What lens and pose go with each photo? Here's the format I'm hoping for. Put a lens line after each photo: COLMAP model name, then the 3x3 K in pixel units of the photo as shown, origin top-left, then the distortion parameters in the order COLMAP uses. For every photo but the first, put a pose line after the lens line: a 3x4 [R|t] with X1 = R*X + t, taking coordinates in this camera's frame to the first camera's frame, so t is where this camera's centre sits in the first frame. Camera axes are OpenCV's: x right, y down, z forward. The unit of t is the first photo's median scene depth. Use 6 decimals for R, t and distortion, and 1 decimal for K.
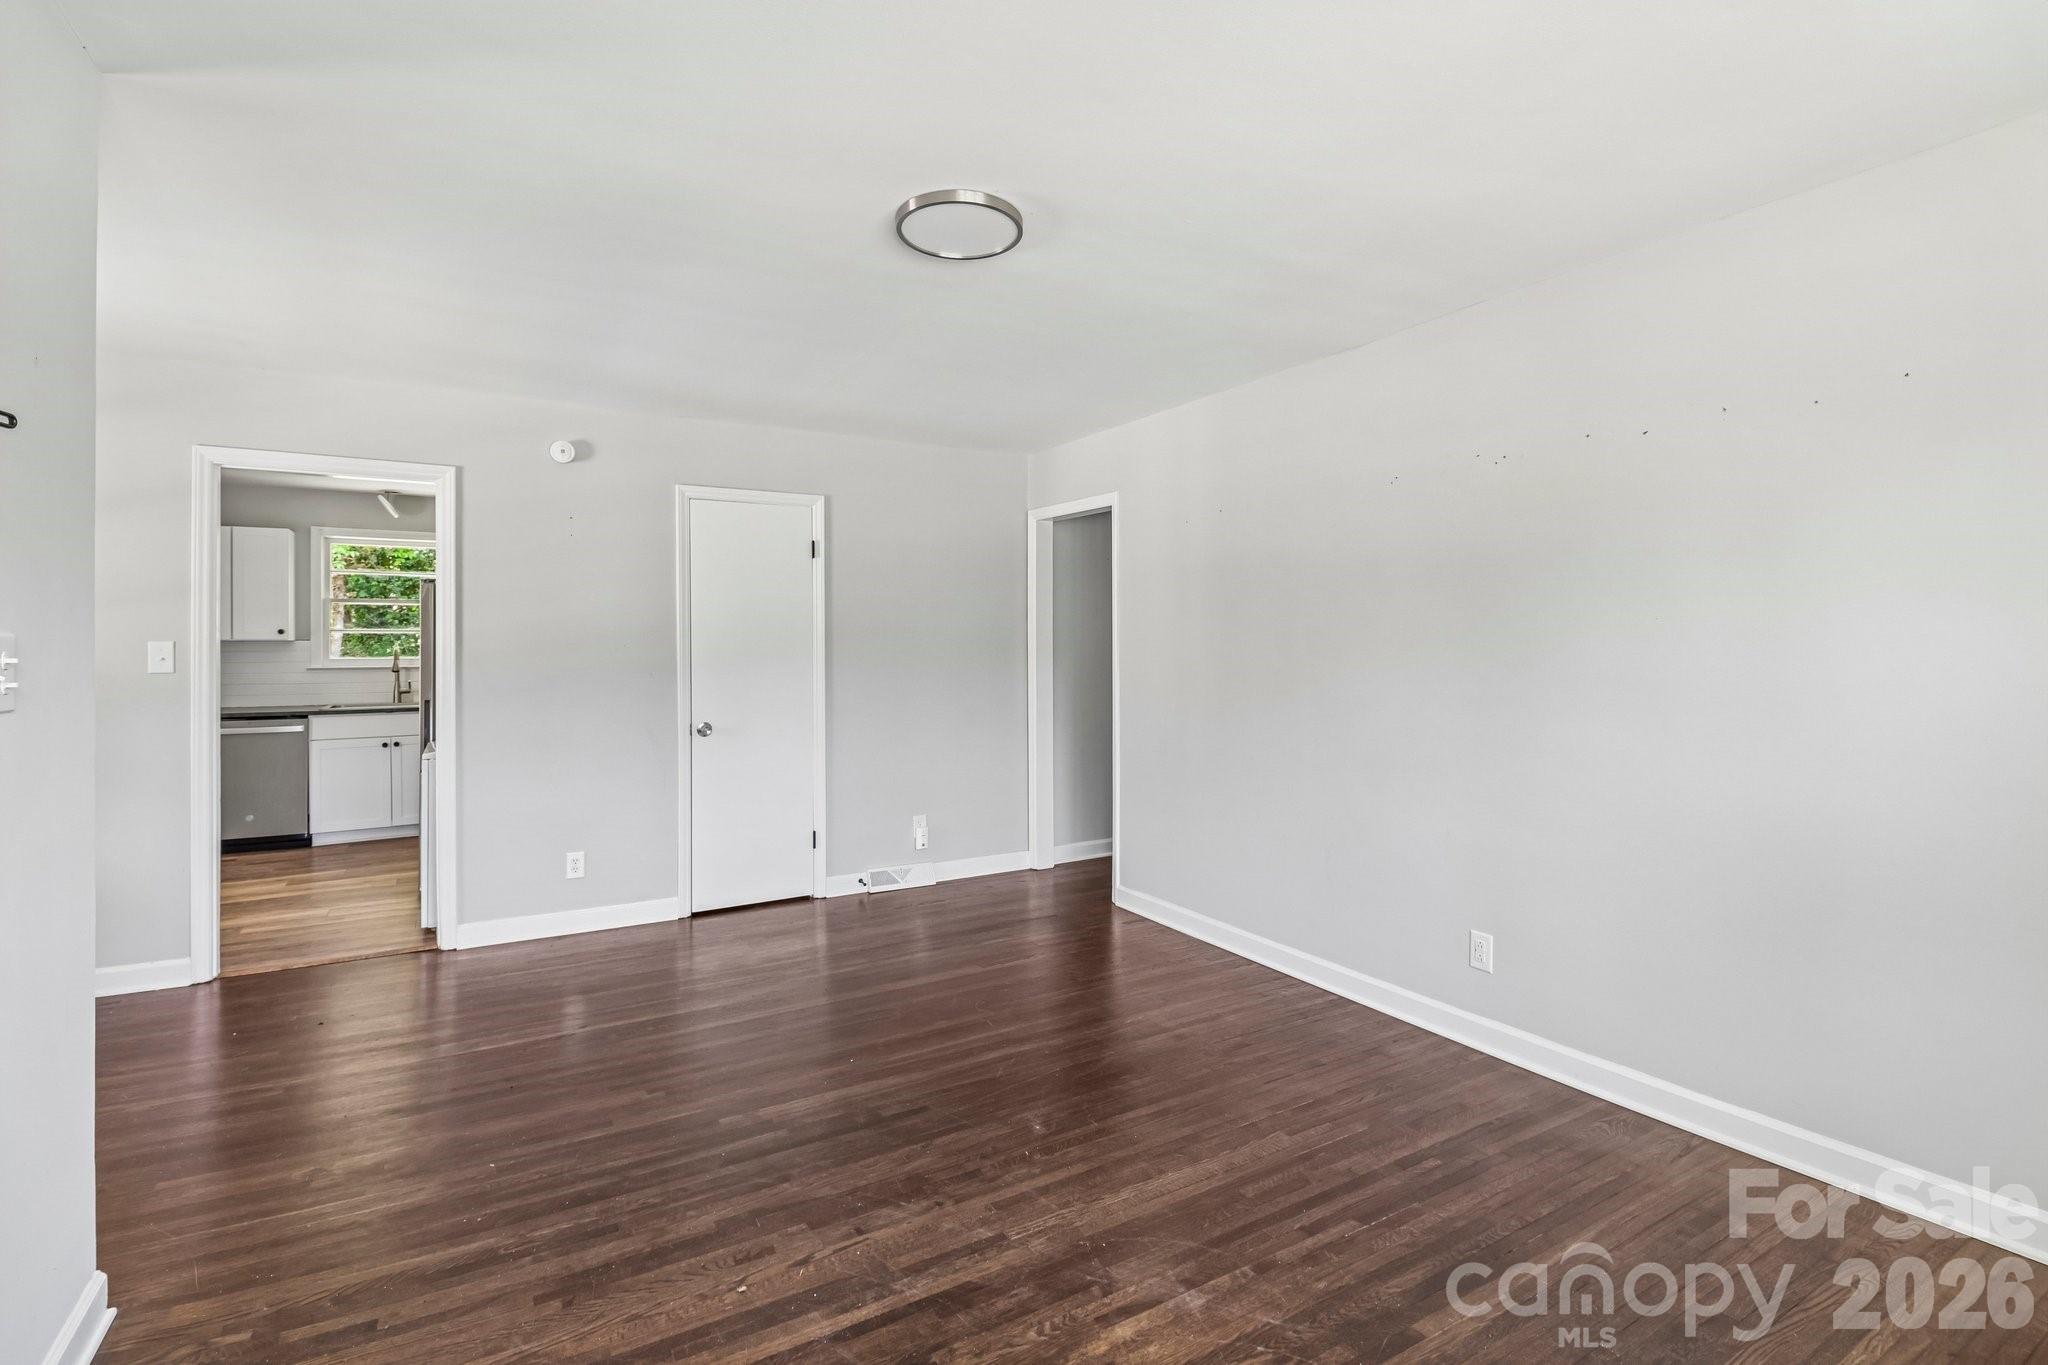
lens RADIAL K [[954.7, 0, 1039.4], [0, 954.7, 650.1], [0, 0, 1]] dist [0.016267, -0.021855]
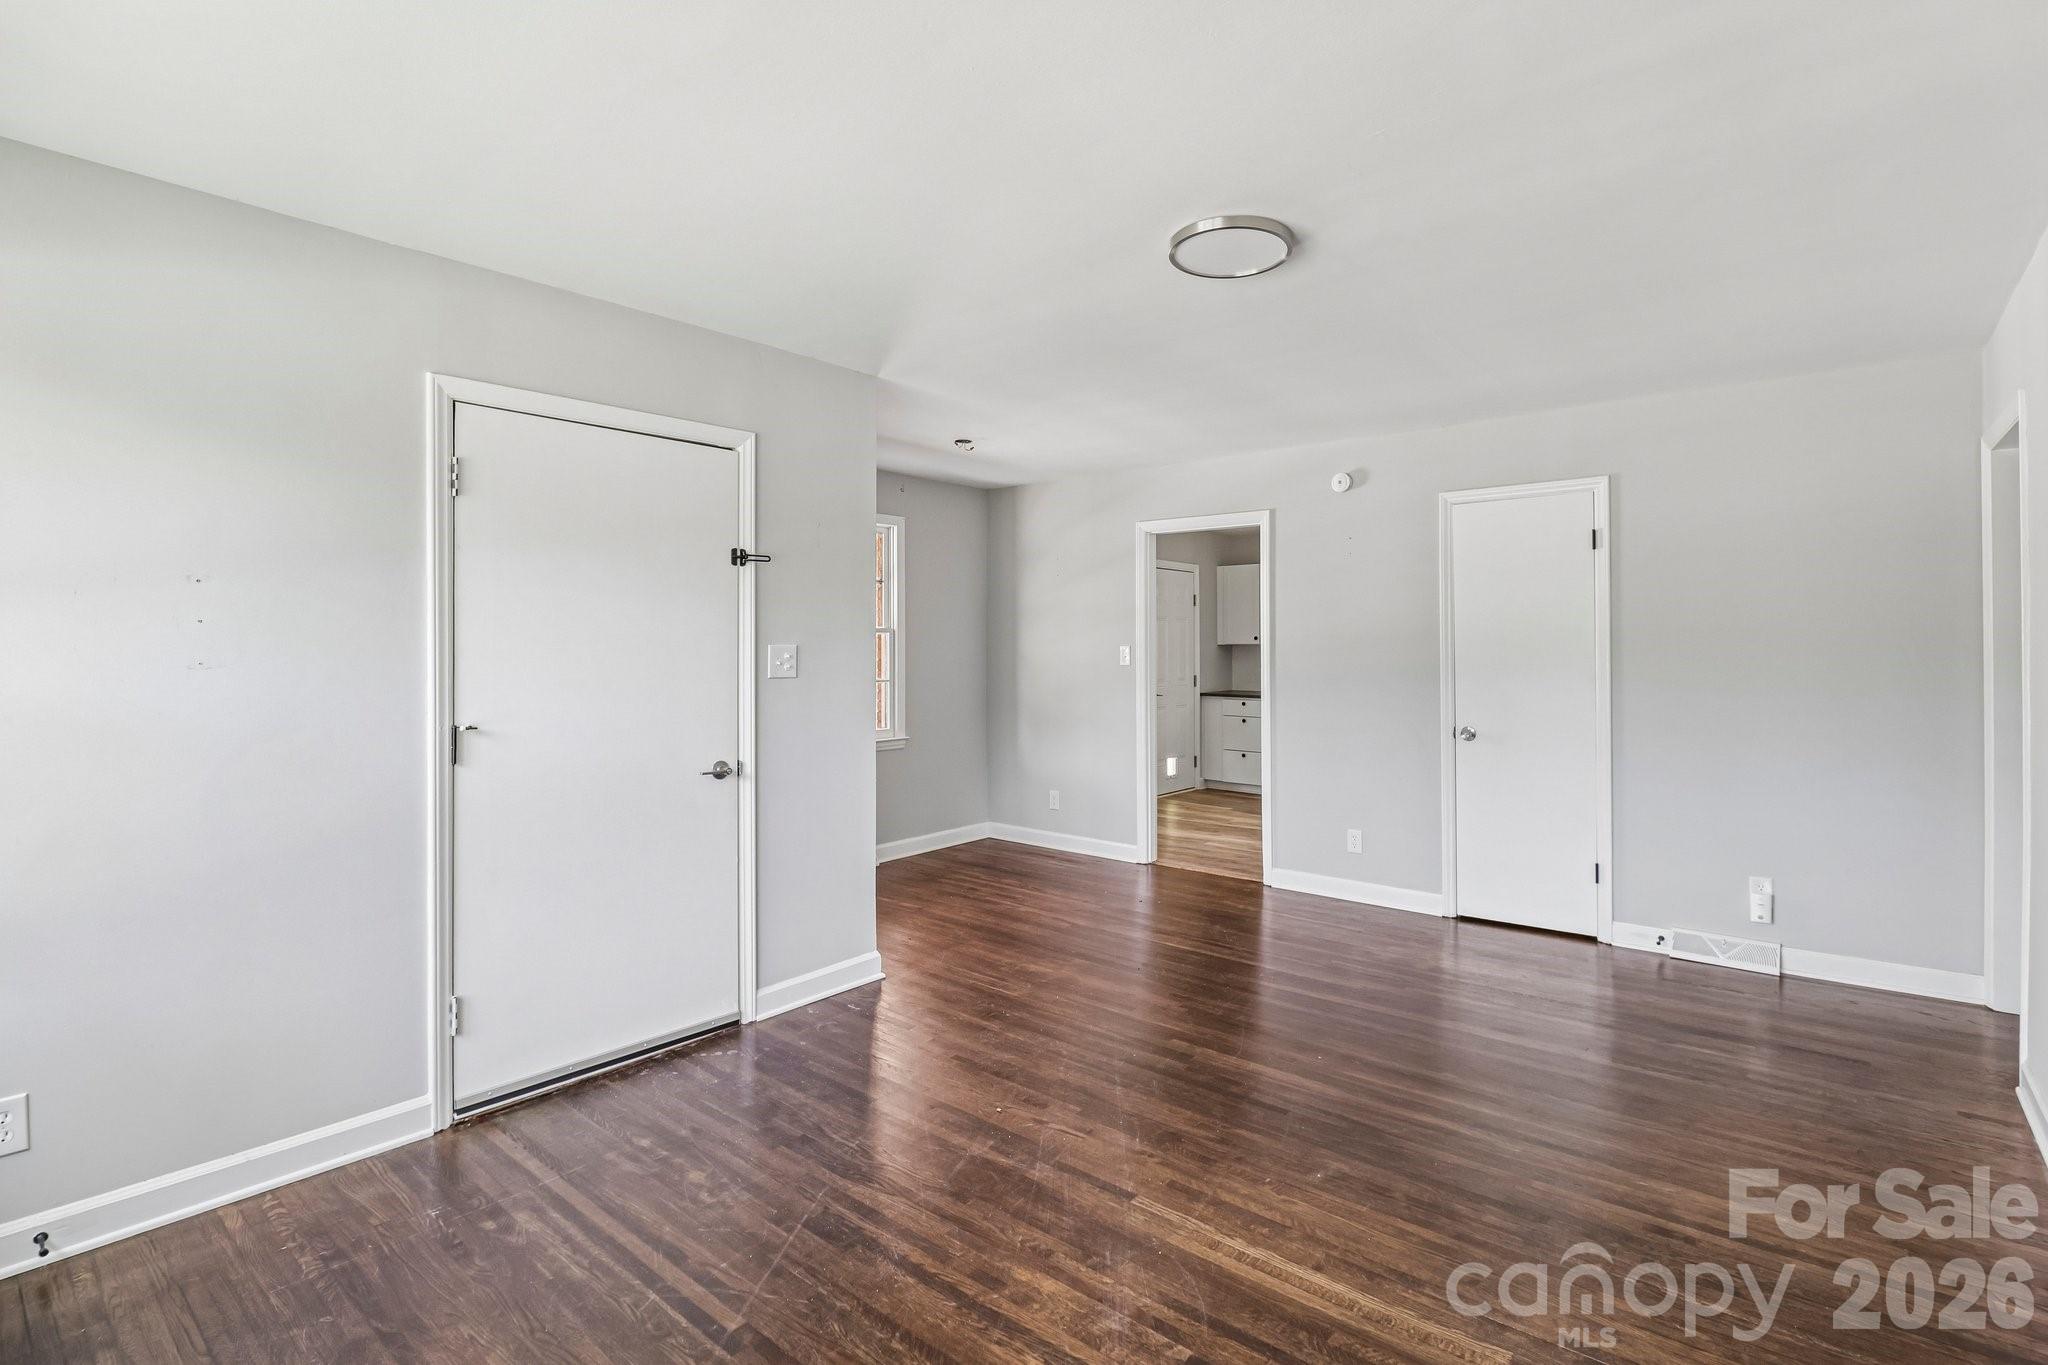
lens RADIAL K [[954.7, 0, 1039.4], [0, 954.7, 650.1], [0, 0, 1]] dist [0.016267, -0.021855]
pose [[0.341995, 0.005865, -0.939683, 0.553769], [-0.003710, 0.999981, 0.004891, -0.010052], [0.939694, 0.001814, 0.342011, 0.305821]]
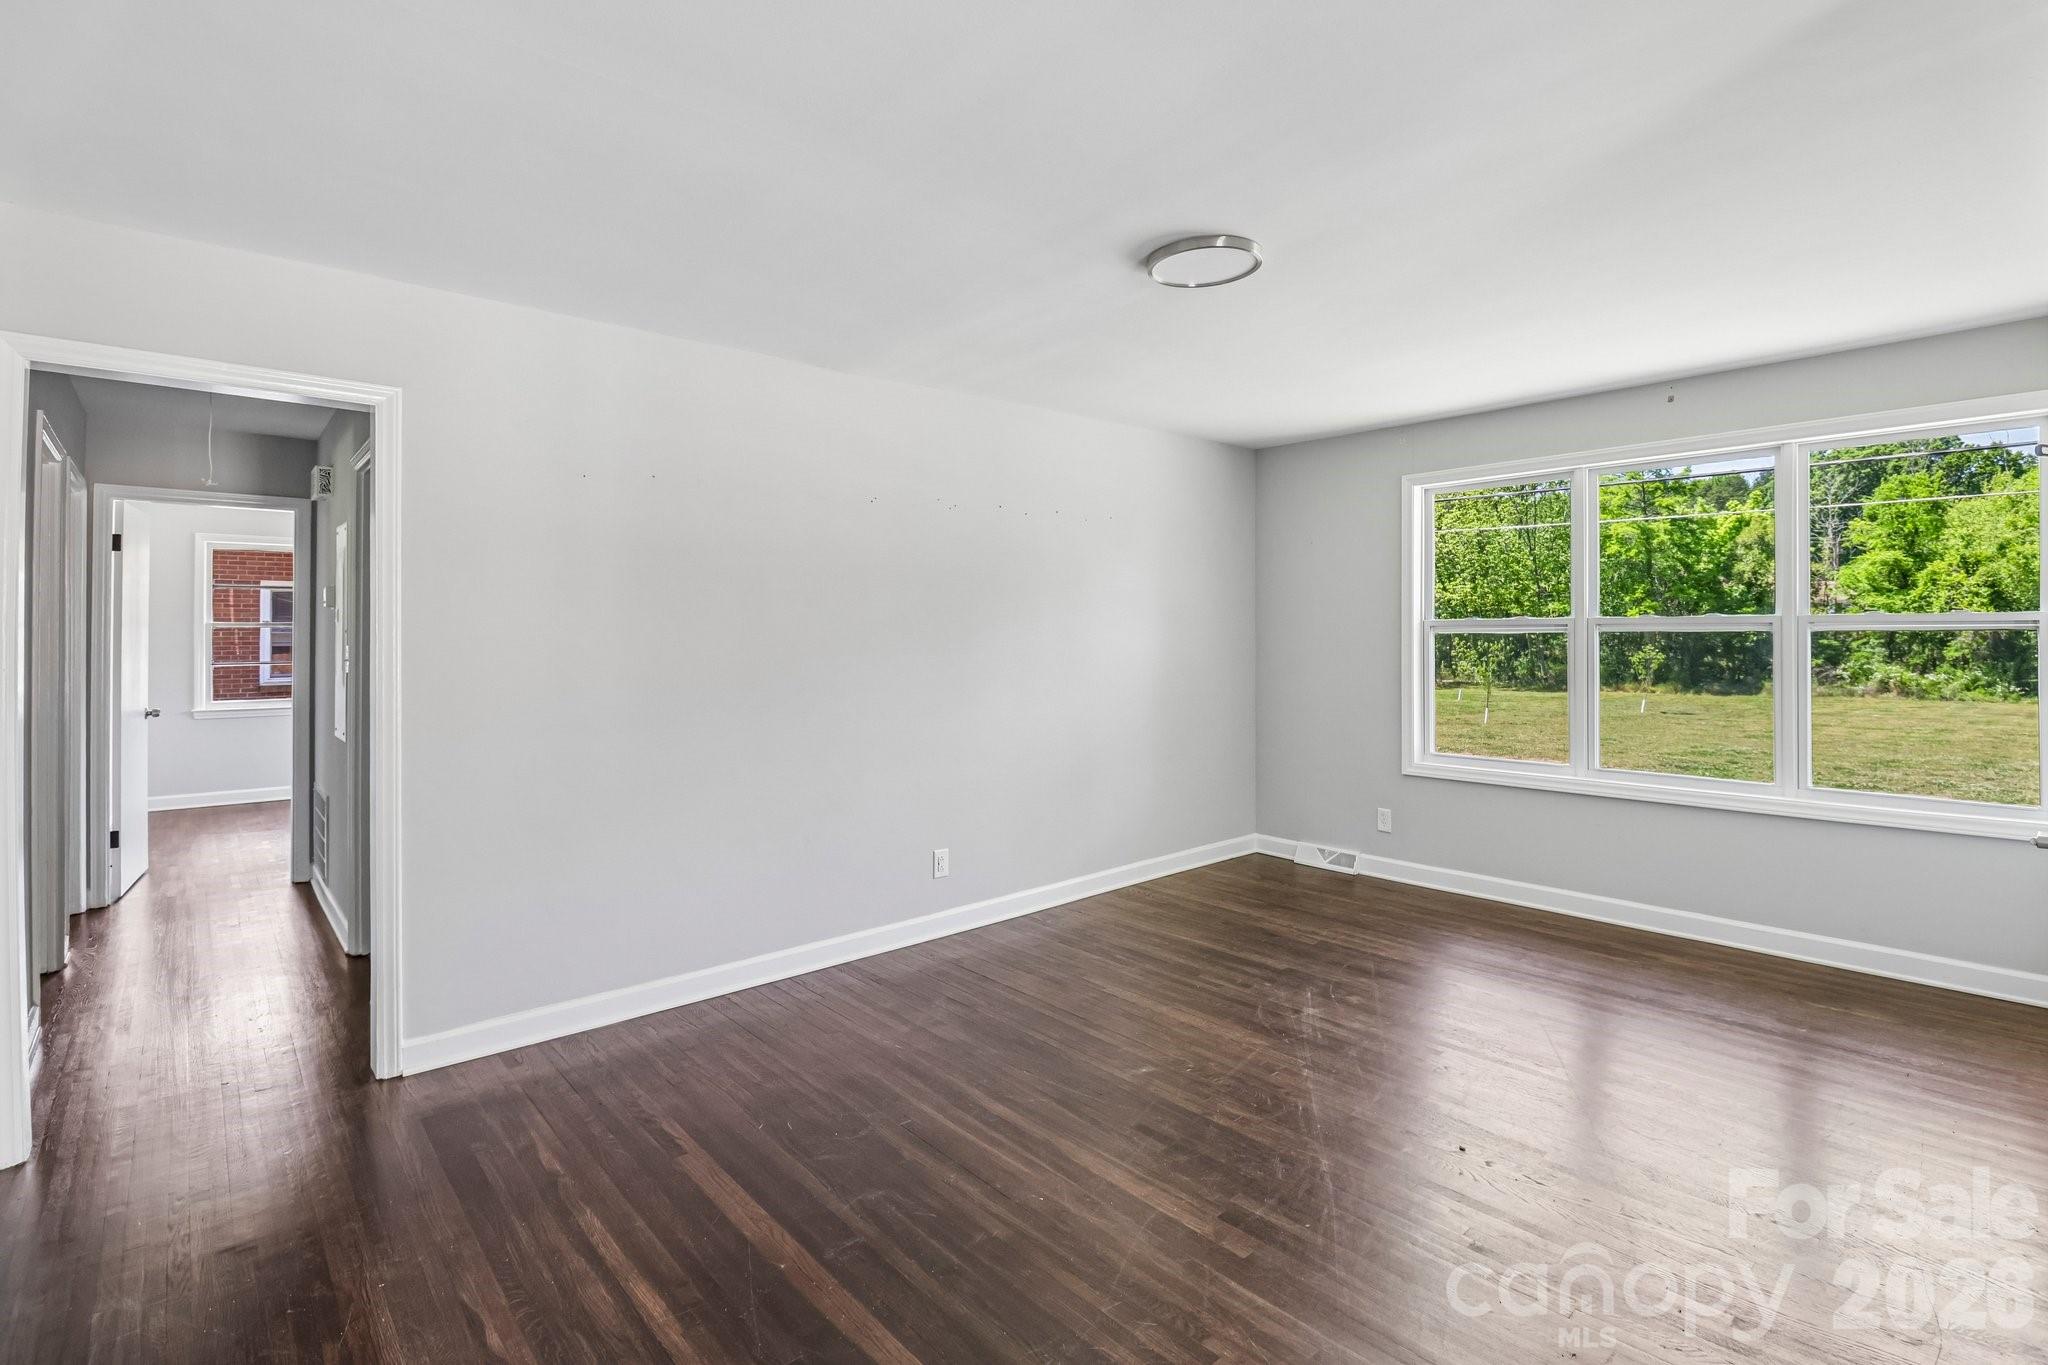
lens RADIAL K [[954.7, 0, 1039.4], [0, 954.7, 650.1], [0, 0, 1]] dist [0.016267, -0.021855]
pose [[-0.190486, -0.000412, 0.981690, -0.761699], [0.012255, 0.999921, 0.002798, 0.005963], [-0.981613, 0.012563, -0.190466, 0.946694]]
